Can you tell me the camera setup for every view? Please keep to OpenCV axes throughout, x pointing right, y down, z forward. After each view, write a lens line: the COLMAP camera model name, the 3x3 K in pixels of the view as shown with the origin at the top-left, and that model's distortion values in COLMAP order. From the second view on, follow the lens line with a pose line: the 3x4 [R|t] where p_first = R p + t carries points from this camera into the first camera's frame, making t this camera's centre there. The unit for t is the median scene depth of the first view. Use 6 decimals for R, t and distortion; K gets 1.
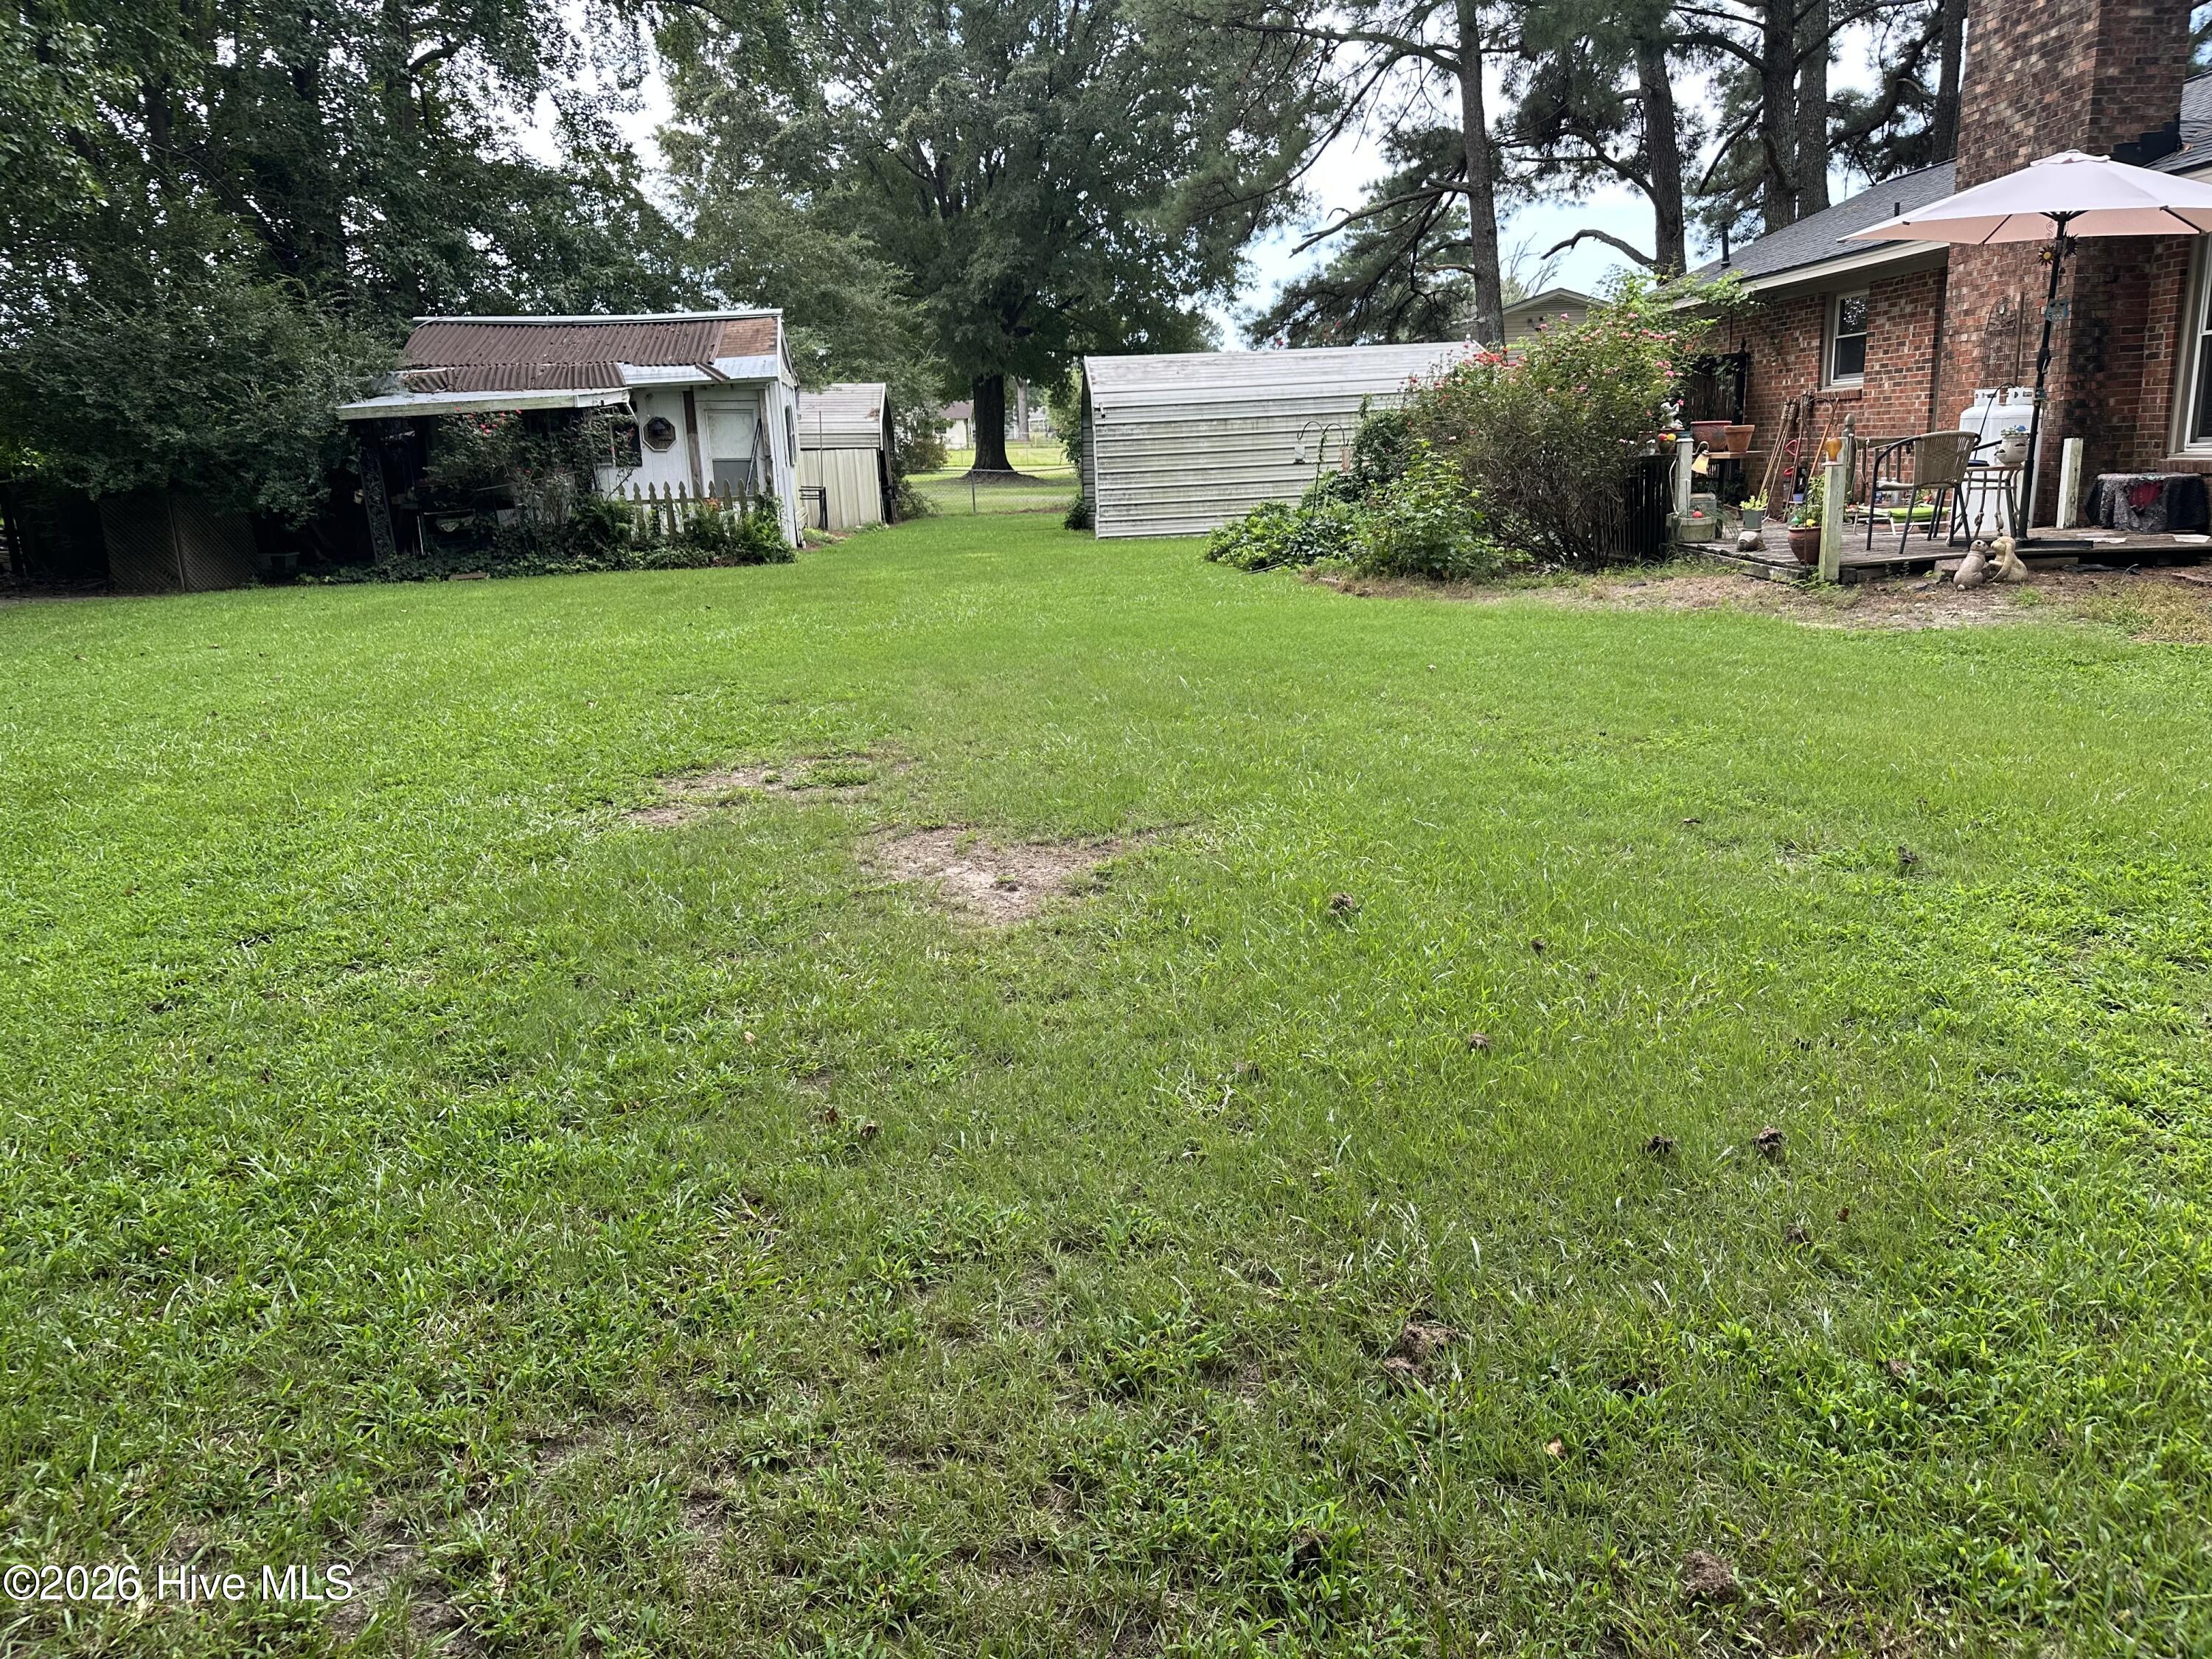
lens RADIAL K [[1551.2, 0, 1106.0], [0, 1551.2, 829.5], [0, 0, 1]] dist [0.001942, -0.002950]
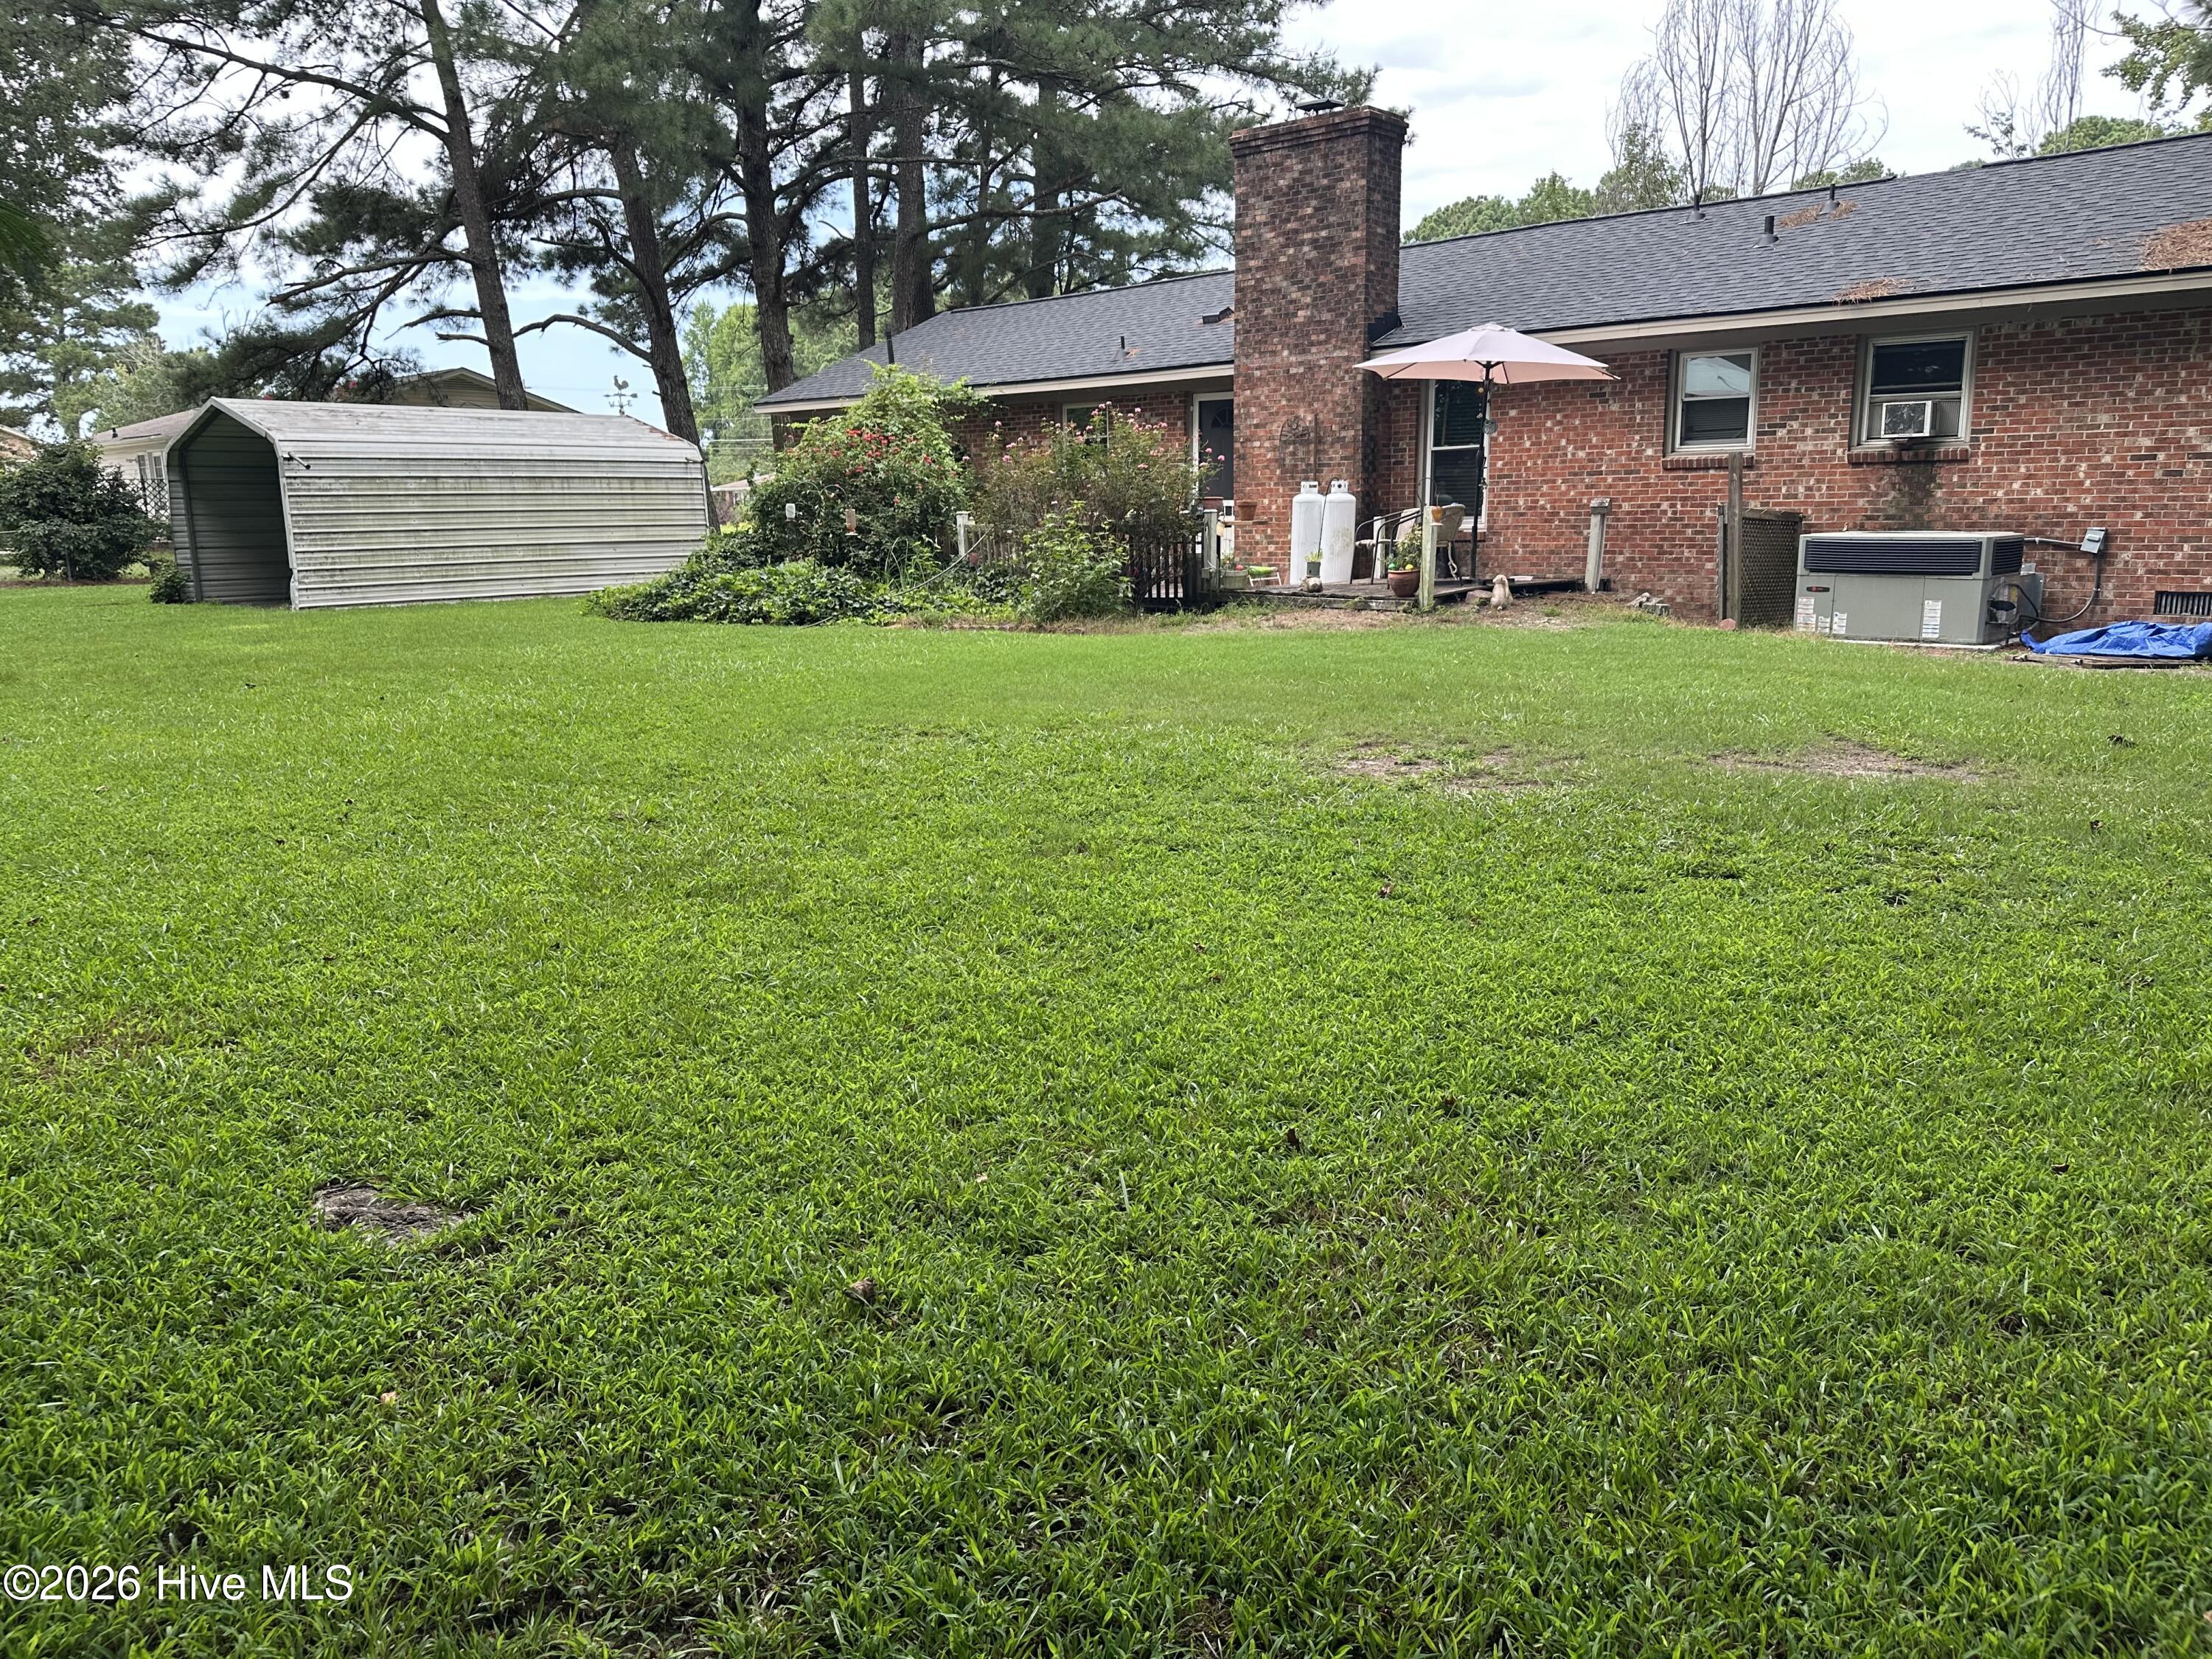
lens RADIAL K [[1526.2, 0, 1106.0], [0, 1526.2, 829.5], [0, 0, 1]] dist [0.133947, -0.274910]
pose [[0.701502, -0.109049, 0.704275, -0.389559], [0.149543, 0.988746, 0.004141, -0.005452], [-0.696801, 0.102415, 0.709915, 0.122481]]
